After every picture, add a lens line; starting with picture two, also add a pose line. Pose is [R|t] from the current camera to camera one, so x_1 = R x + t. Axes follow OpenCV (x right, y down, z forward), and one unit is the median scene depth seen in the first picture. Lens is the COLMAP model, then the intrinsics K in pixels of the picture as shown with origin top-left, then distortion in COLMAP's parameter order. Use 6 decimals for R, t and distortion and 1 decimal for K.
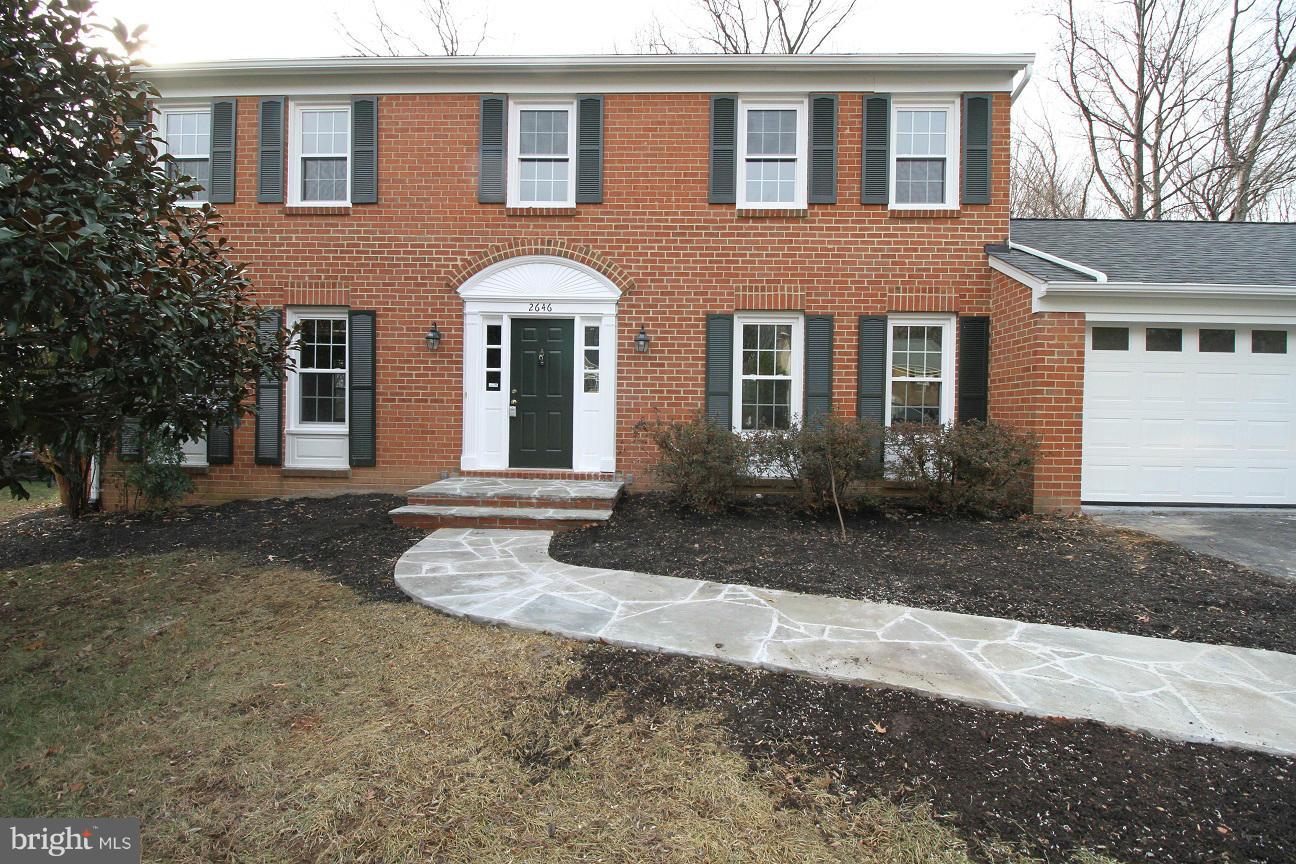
lens RADIAL K [[605.0, 0, 654.4], [0, 605.0, 426.9], [0, 0, 1]] dist [0.001058, -0.000612]
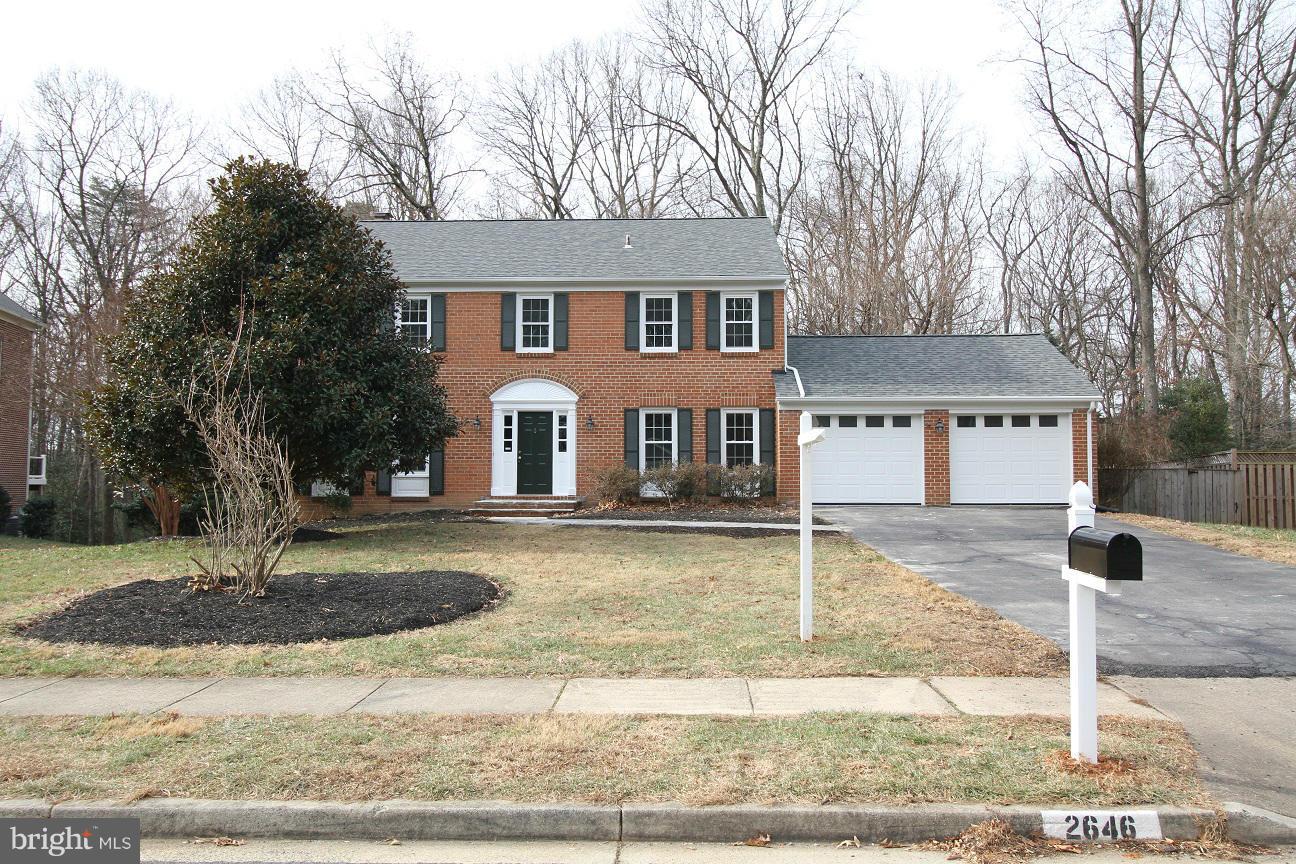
lens RADIAL K [[605.0, 0, 641.3], [0, 605.0, 433.5], [0, 0, 1]] dist [0.001058, -0.000612]
pose [[0.999478, -0.015722, 0.028241, 0.082856], [0.017746, 0.997182, -0.072892, 0.025281], [-0.027015, 0.073355, 0.996940, -0.838568]]
